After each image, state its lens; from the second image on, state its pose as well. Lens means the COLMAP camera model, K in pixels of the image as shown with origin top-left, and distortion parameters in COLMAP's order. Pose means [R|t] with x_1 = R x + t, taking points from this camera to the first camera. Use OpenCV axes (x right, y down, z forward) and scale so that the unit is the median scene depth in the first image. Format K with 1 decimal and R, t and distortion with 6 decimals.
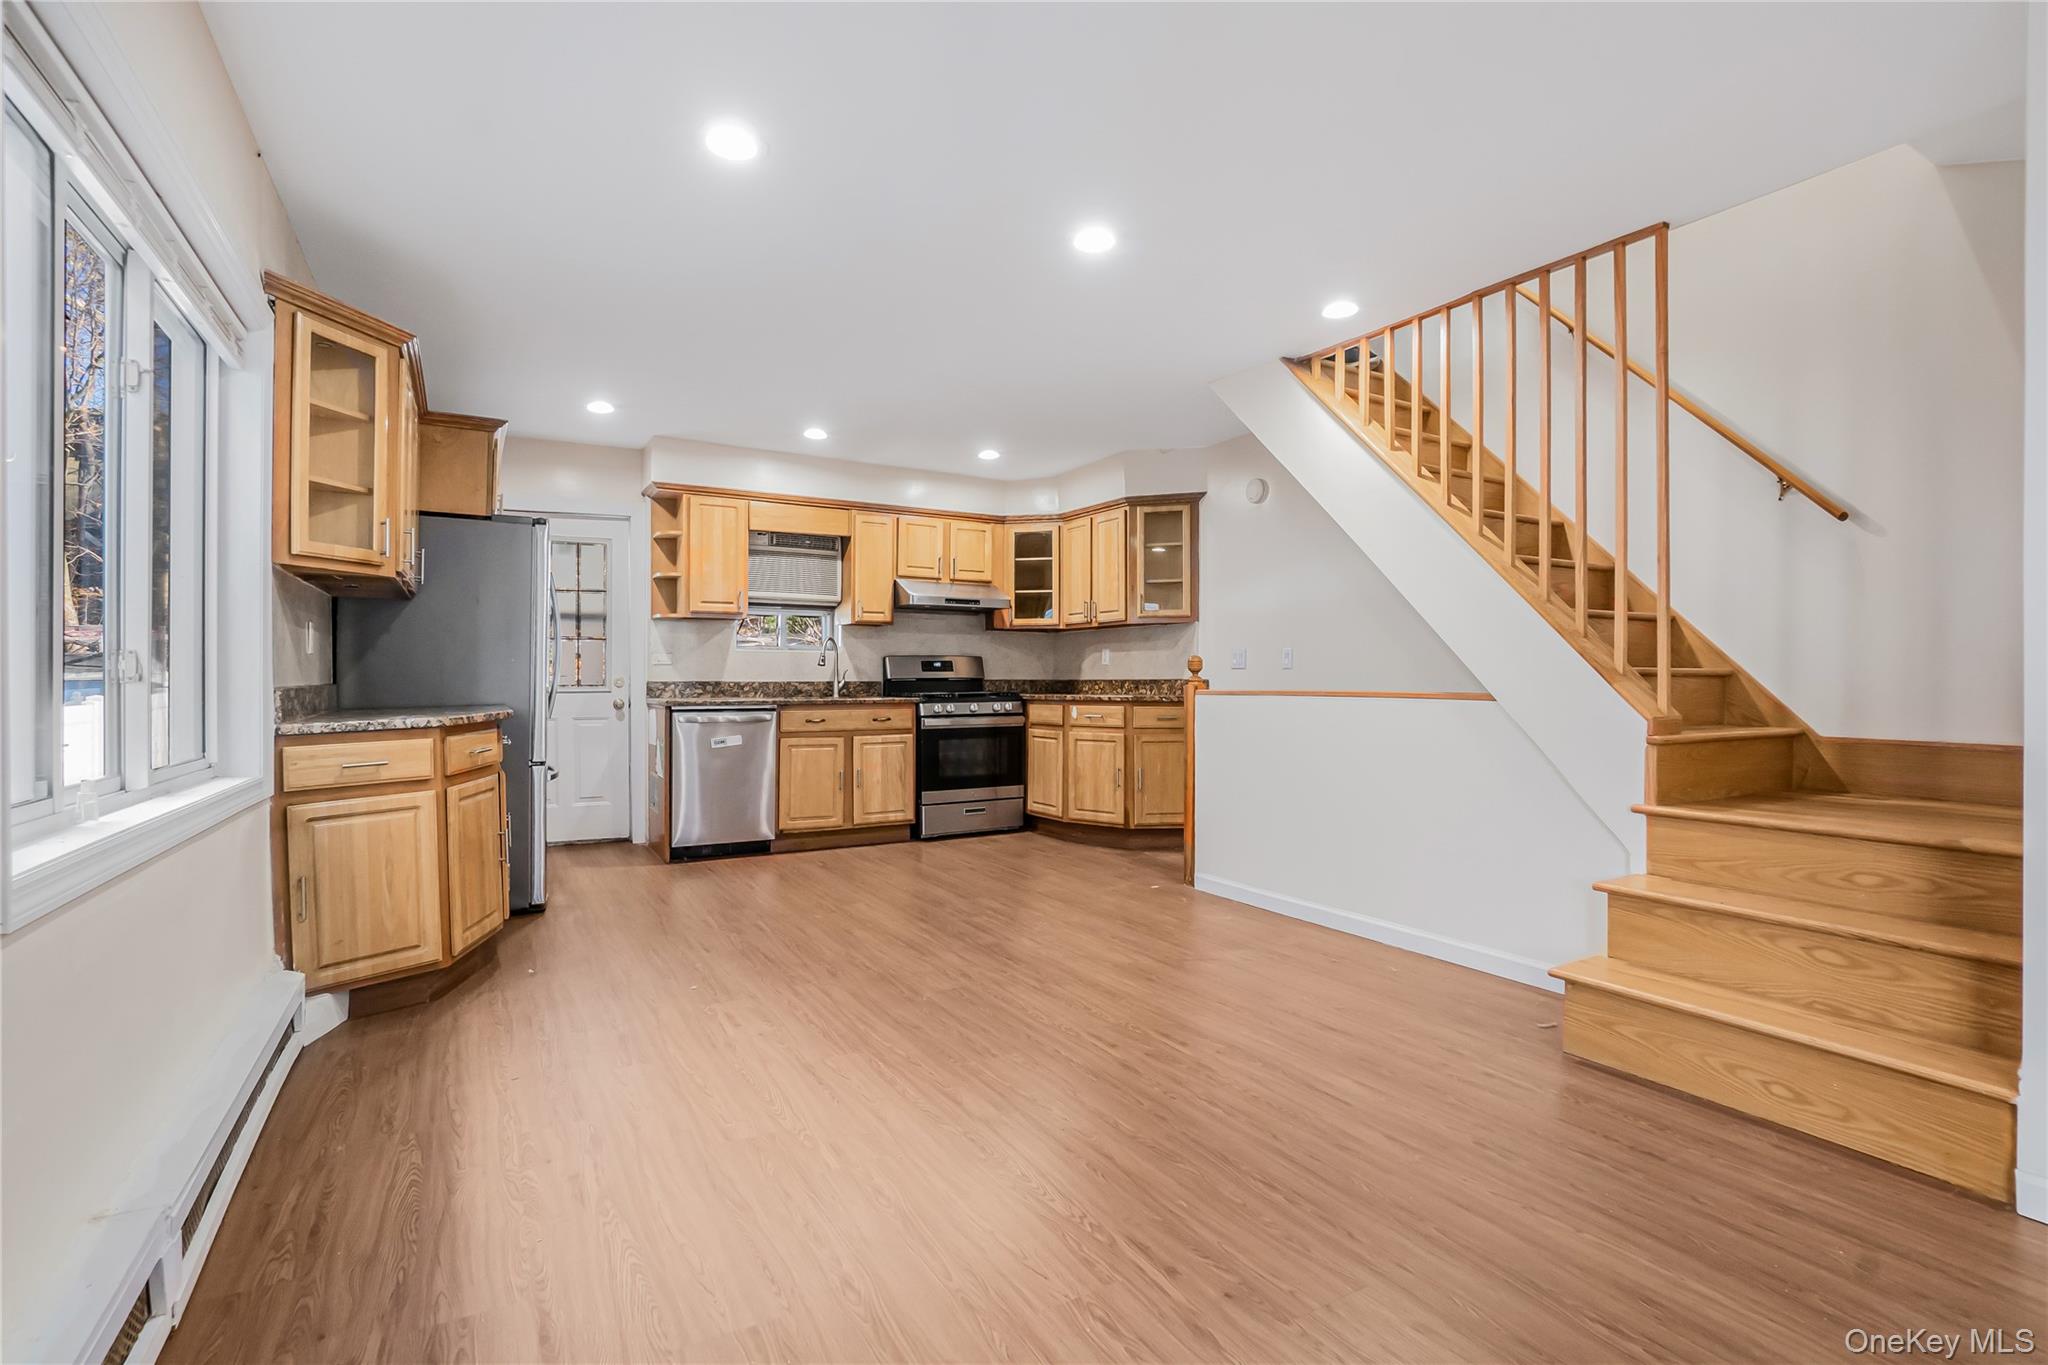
lens RADIAL K [[973.2, 0, 1006.0], [0, 973.2, 682.9], [0, 0, 1]] dist [-0.033293, 0.003583]
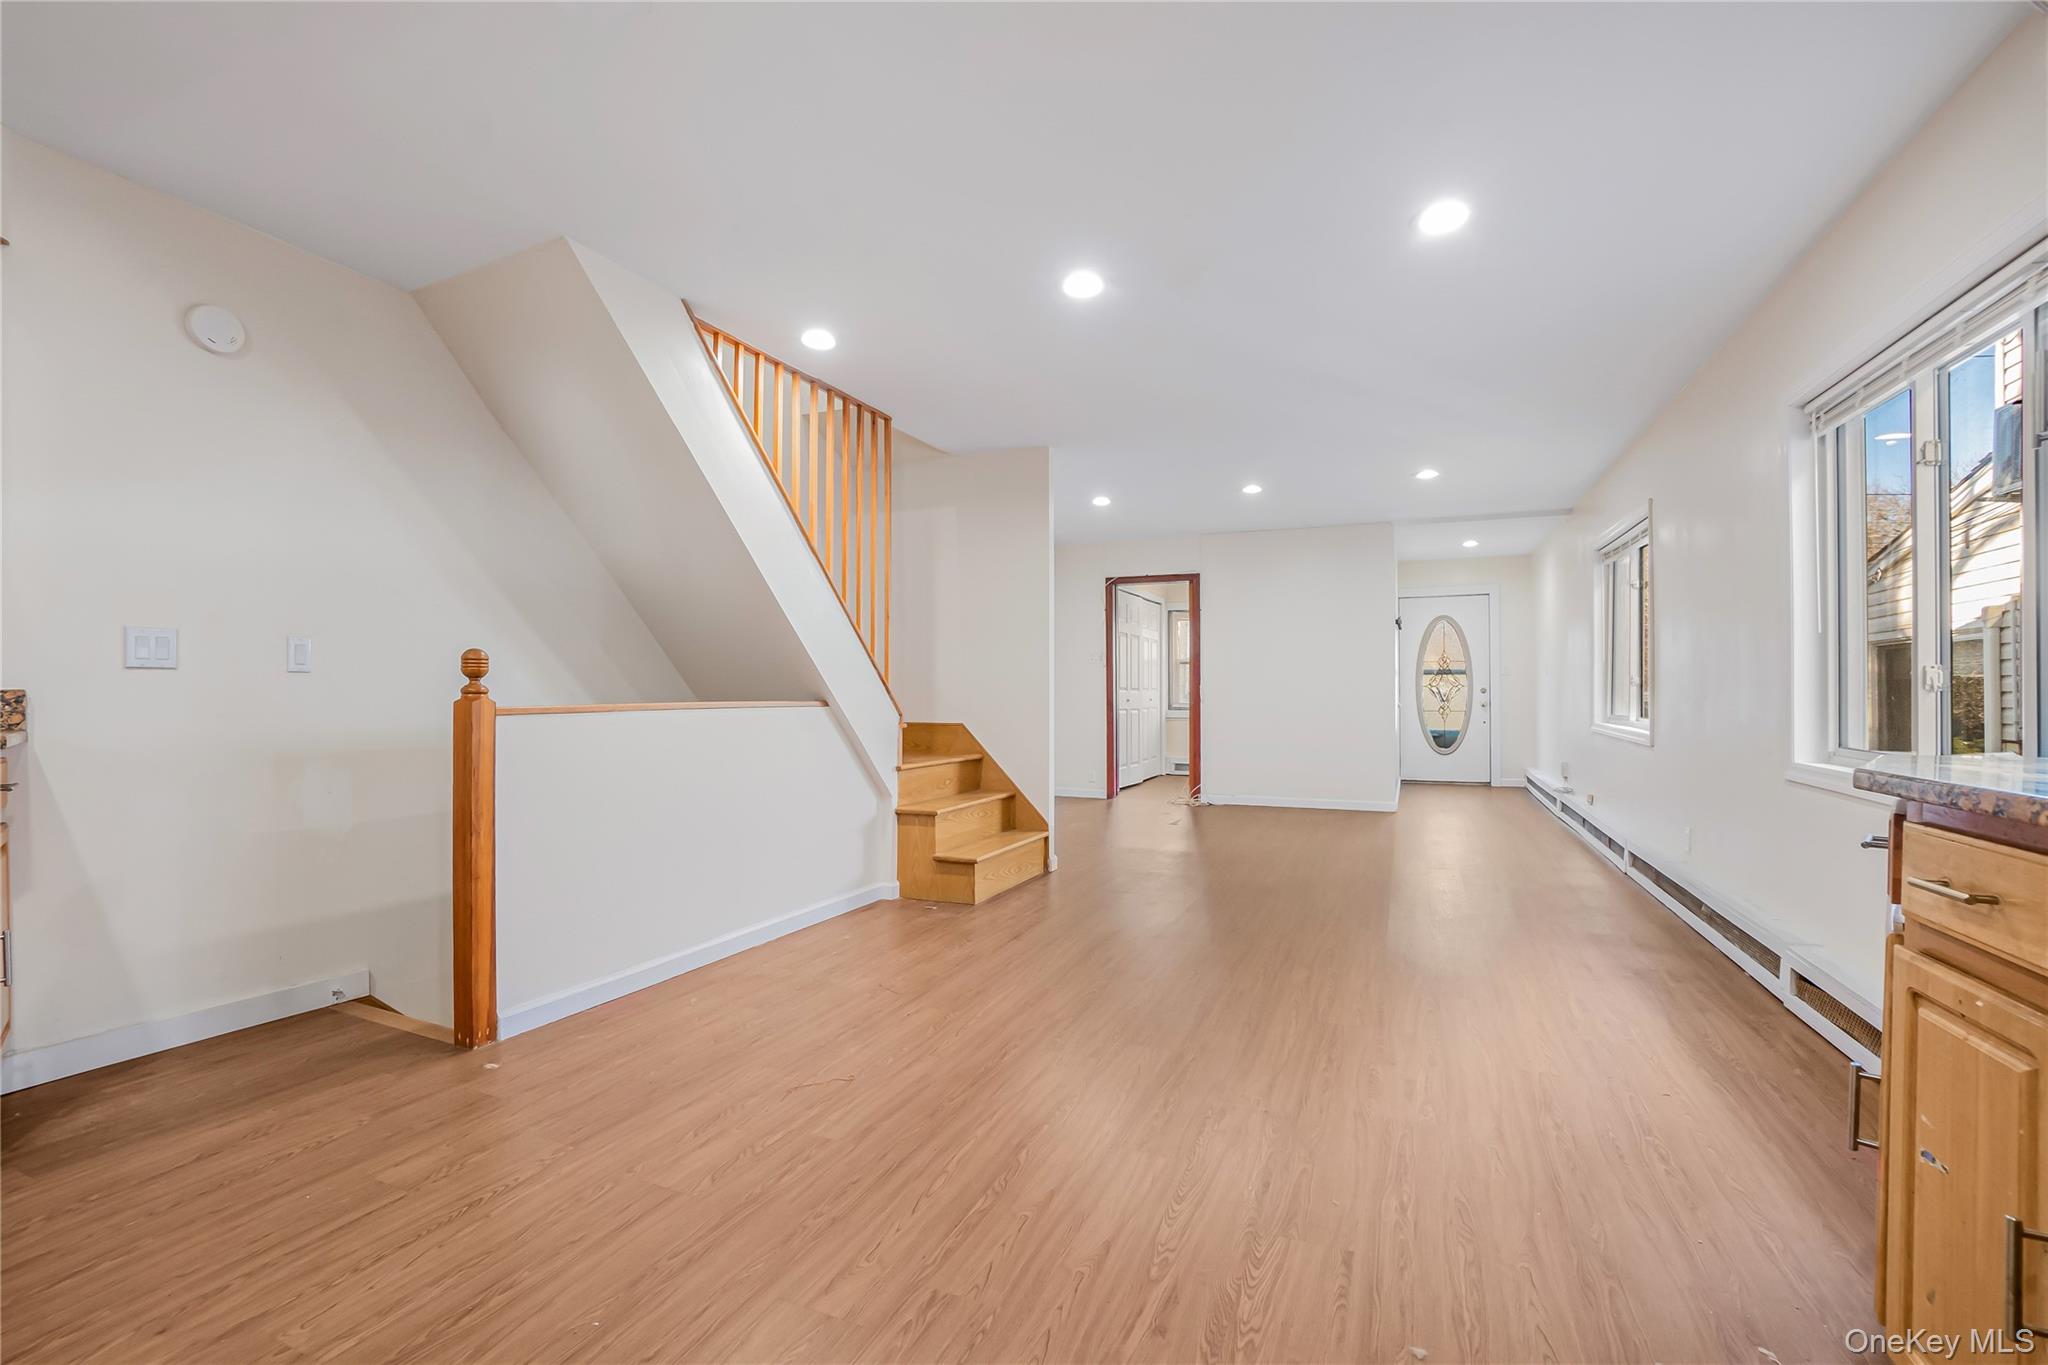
lens RADIAL K [[921.8, 0, 1009.1], [0, 921.8, 686.5], [0, 0, 1]] dist [-0.040522, 0.005253]
pose [[-0.603583, 0.006297, 0.797275, -0.365975], [0.004750, 0.999979, -0.004302, -0.001318], [-0.797286, 0.001191, -0.603600, 0.910588]]
